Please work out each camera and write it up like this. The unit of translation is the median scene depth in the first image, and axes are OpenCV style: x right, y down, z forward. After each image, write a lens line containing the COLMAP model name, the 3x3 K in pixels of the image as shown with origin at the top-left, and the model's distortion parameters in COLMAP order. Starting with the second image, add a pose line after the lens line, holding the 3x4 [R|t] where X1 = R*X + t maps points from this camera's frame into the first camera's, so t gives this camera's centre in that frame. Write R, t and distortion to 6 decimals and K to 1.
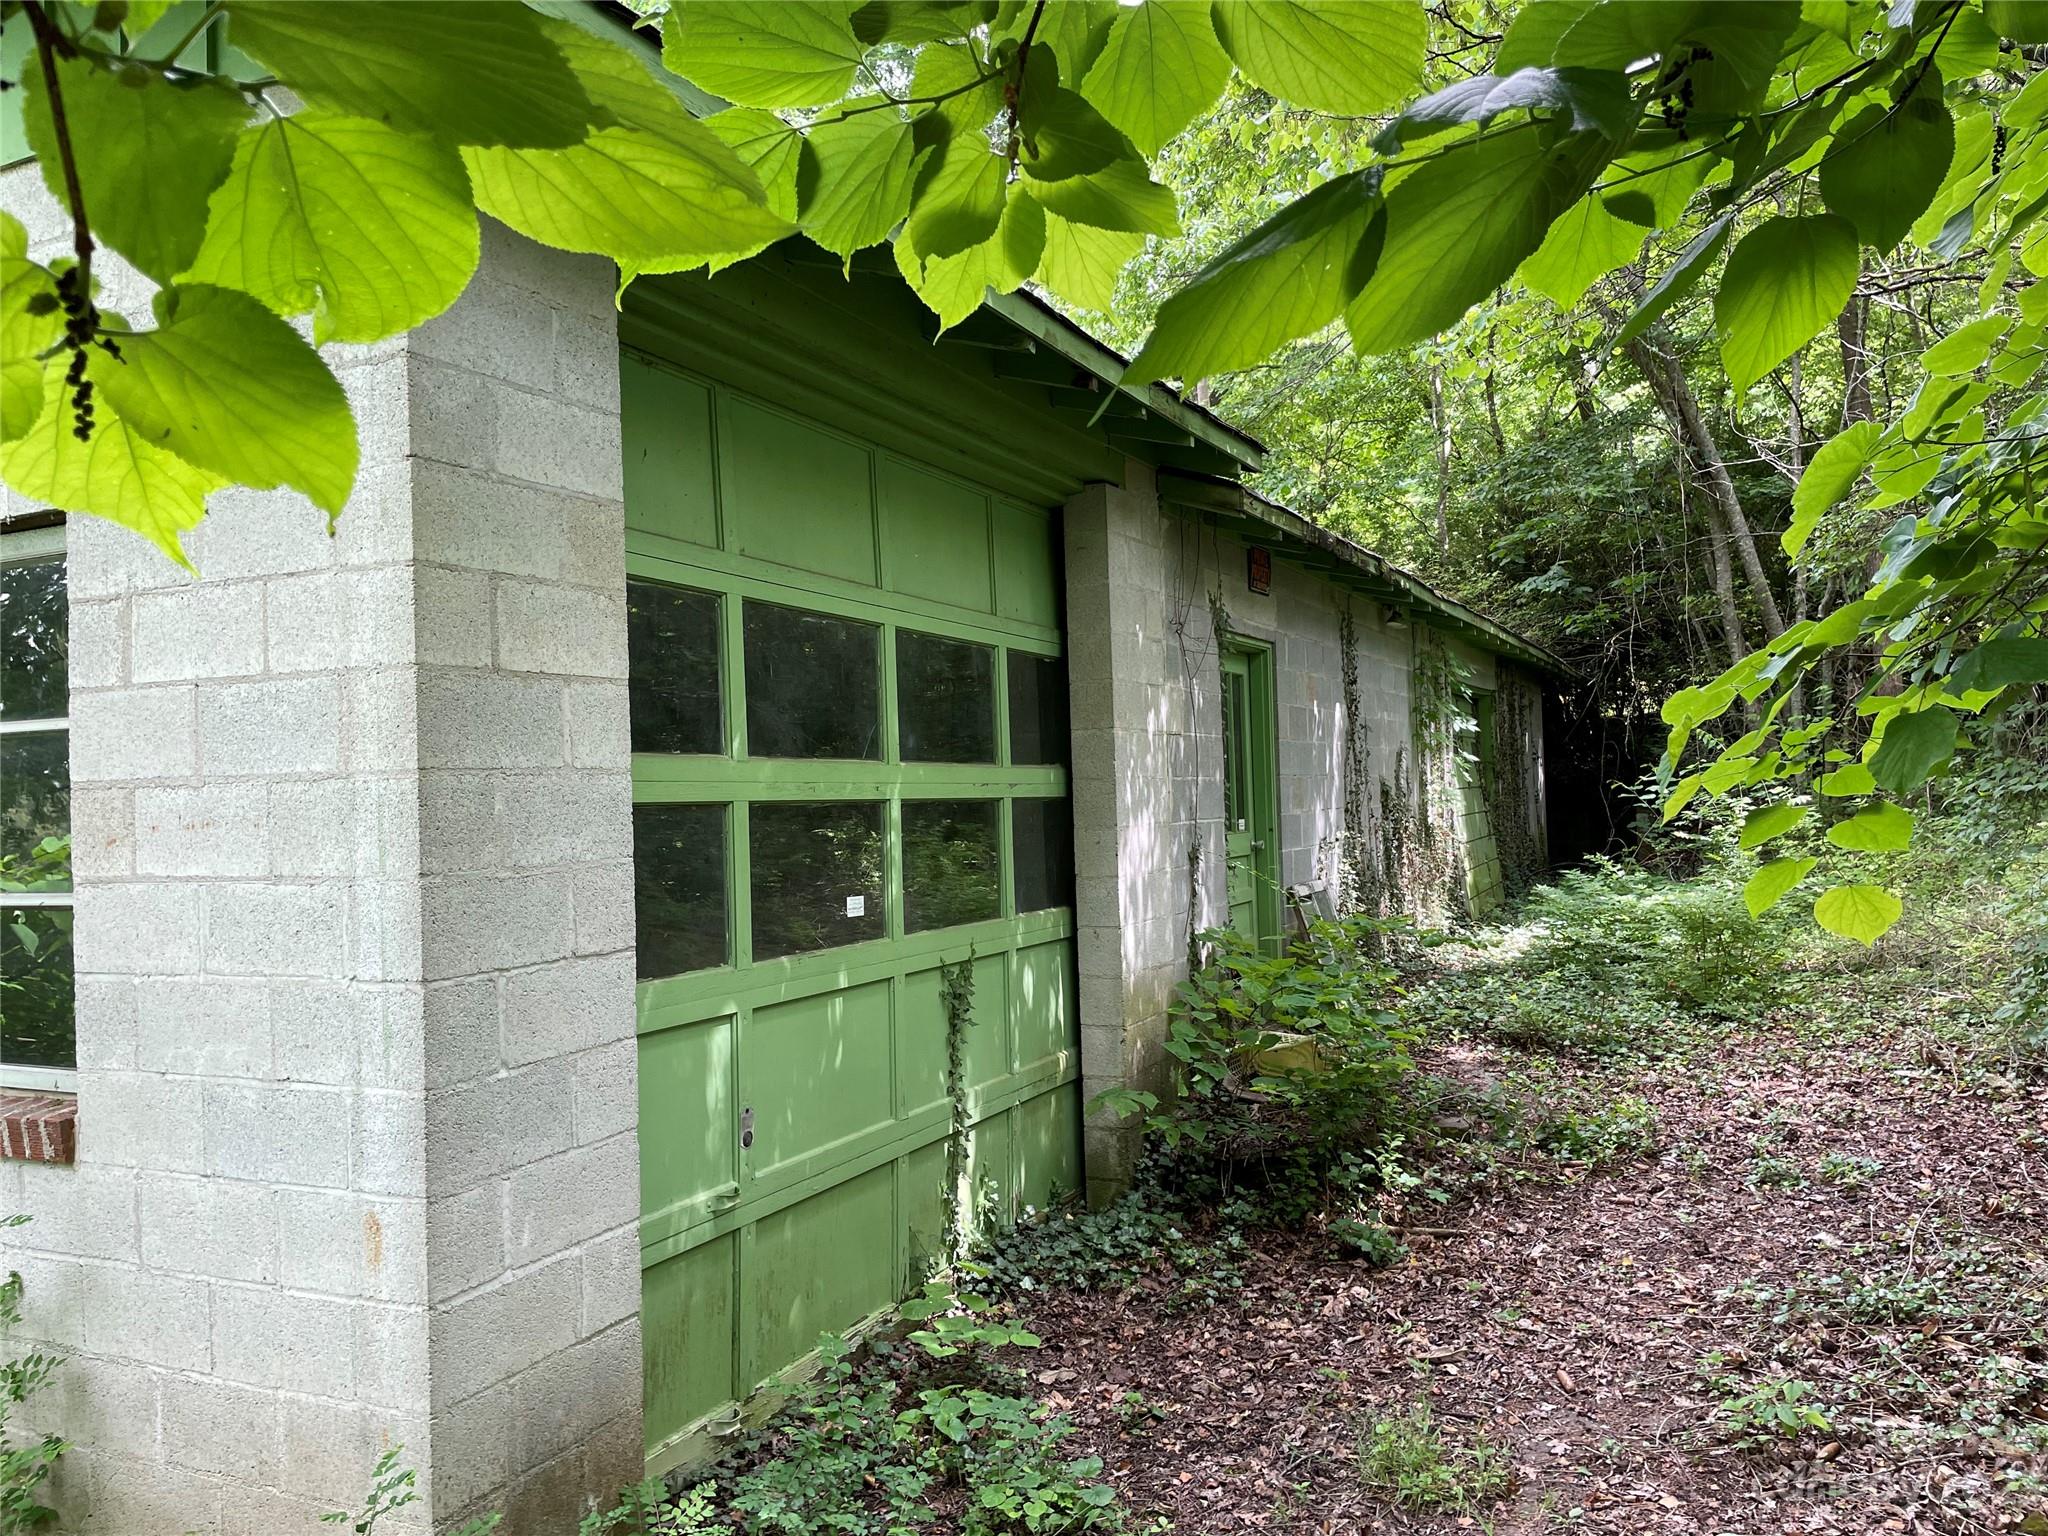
lens RADIAL K [[1556.9, 0, 1017.3], [0, 1556.9, 768.1], [0, 0, 1]] dist [0.046471, -0.001146]
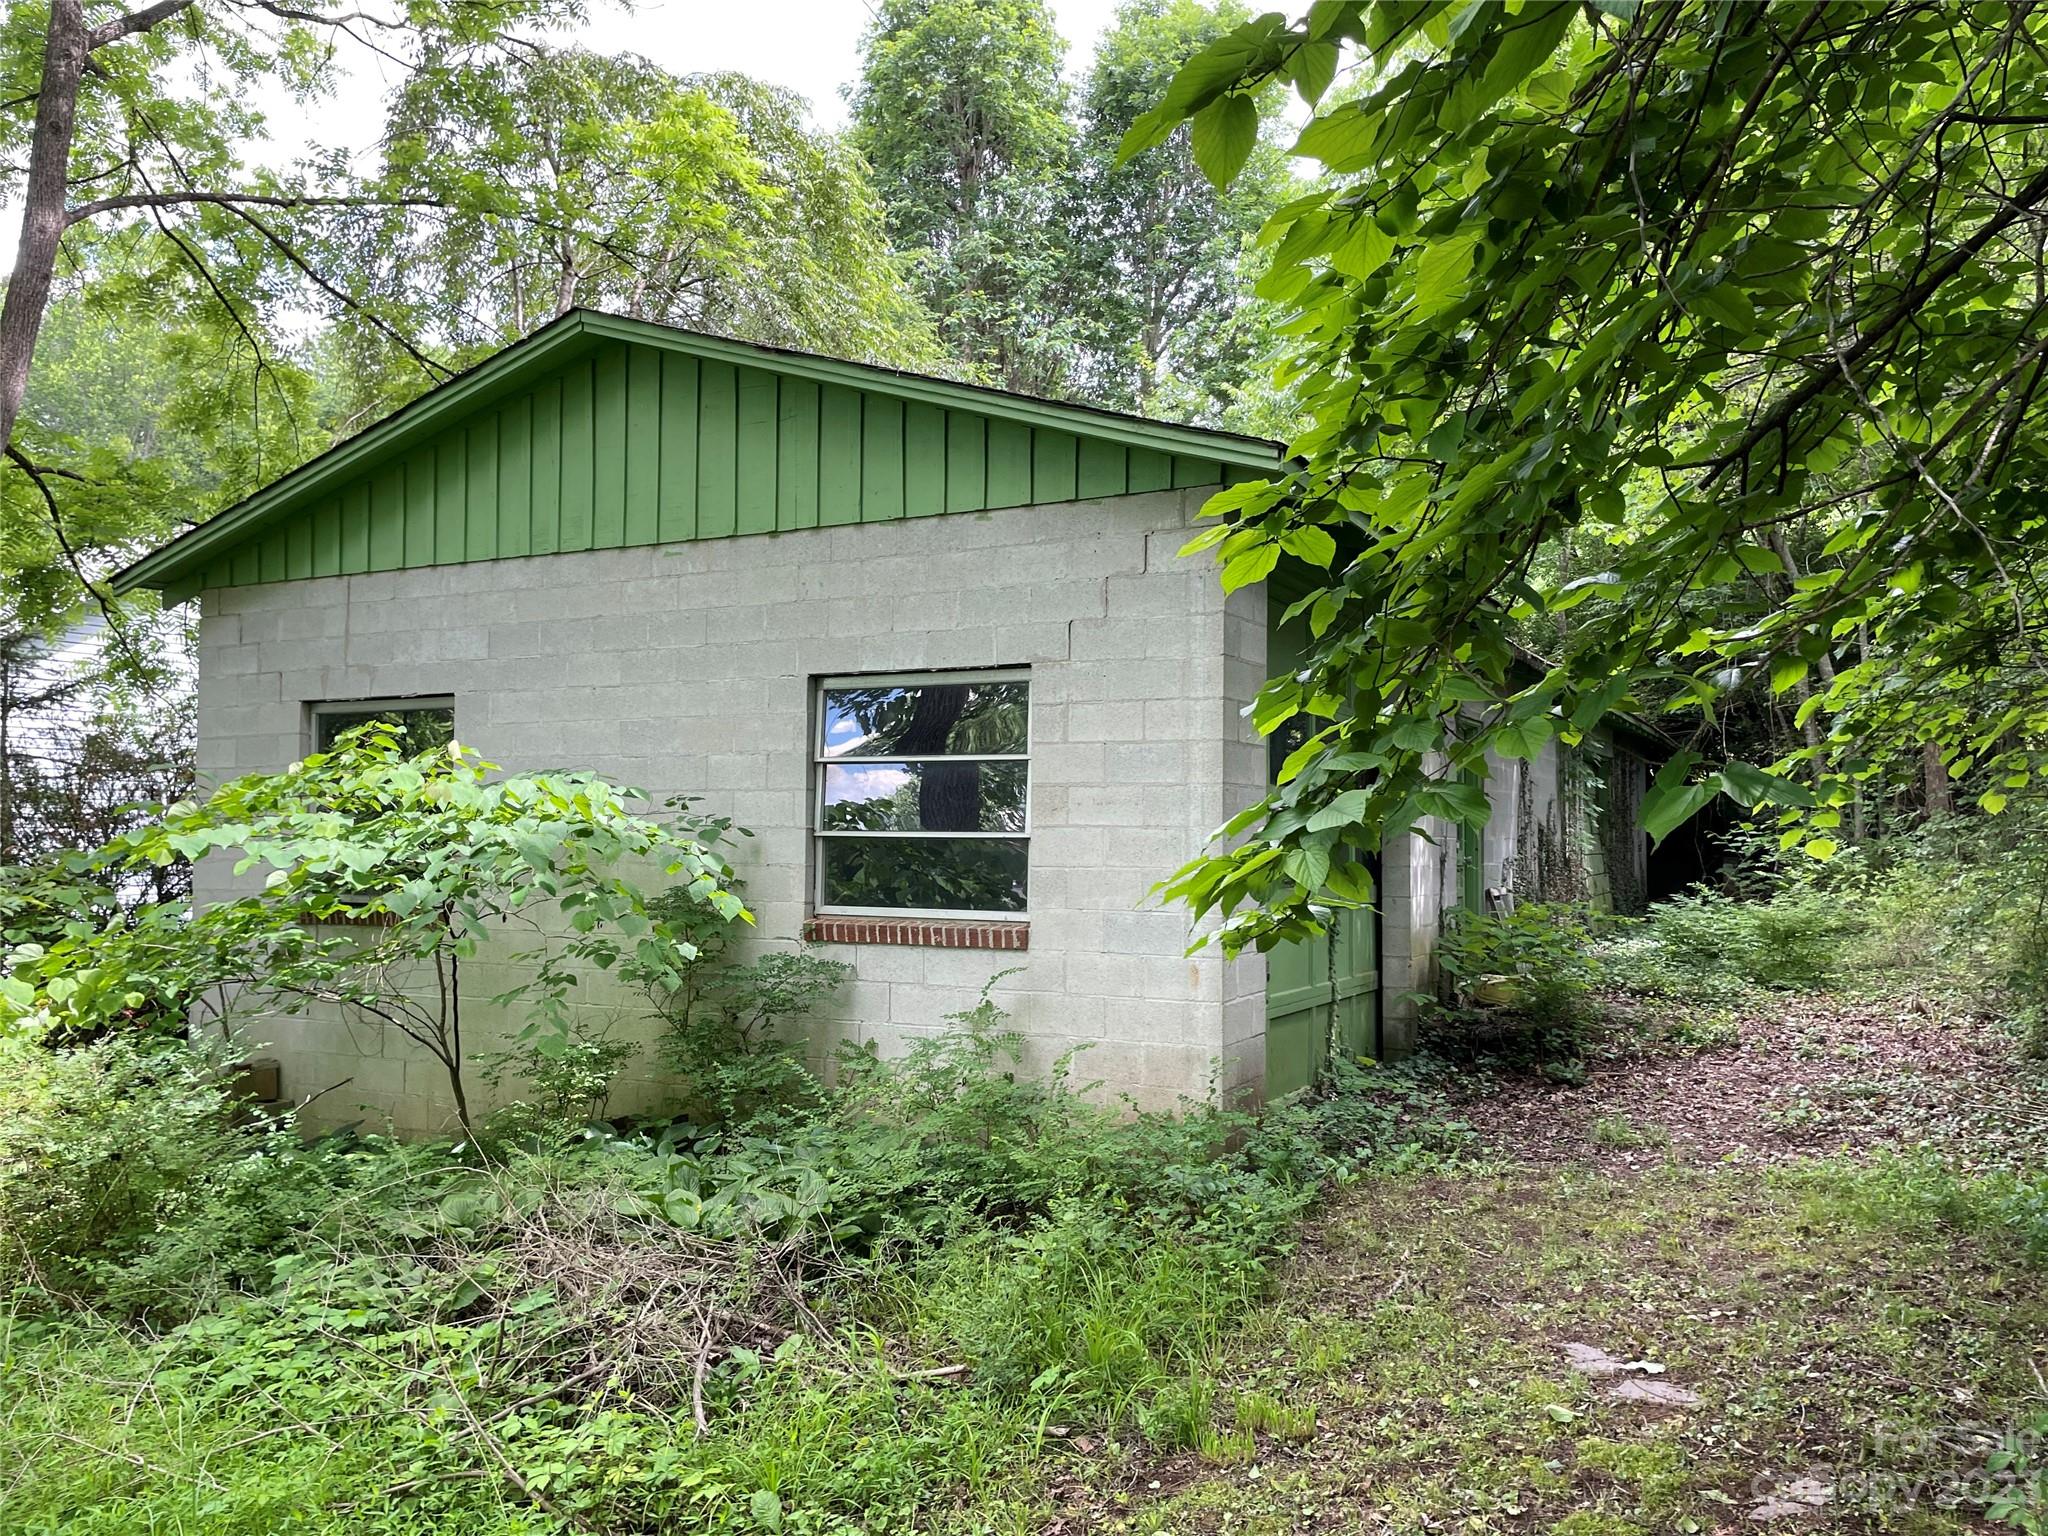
lens RADIAL K [[1556.9, 0, 1028.8], [0, 1556.9, 767.0], [0, 0, 1]] dist [0.046471, -0.001146]
pose [[0.998527, 0.037729, -0.038993, -0.287762], [-0.038814, 0.998869, -0.027466, 0.026516], [0.037912, 0.028939, 0.998862, -0.695976]]
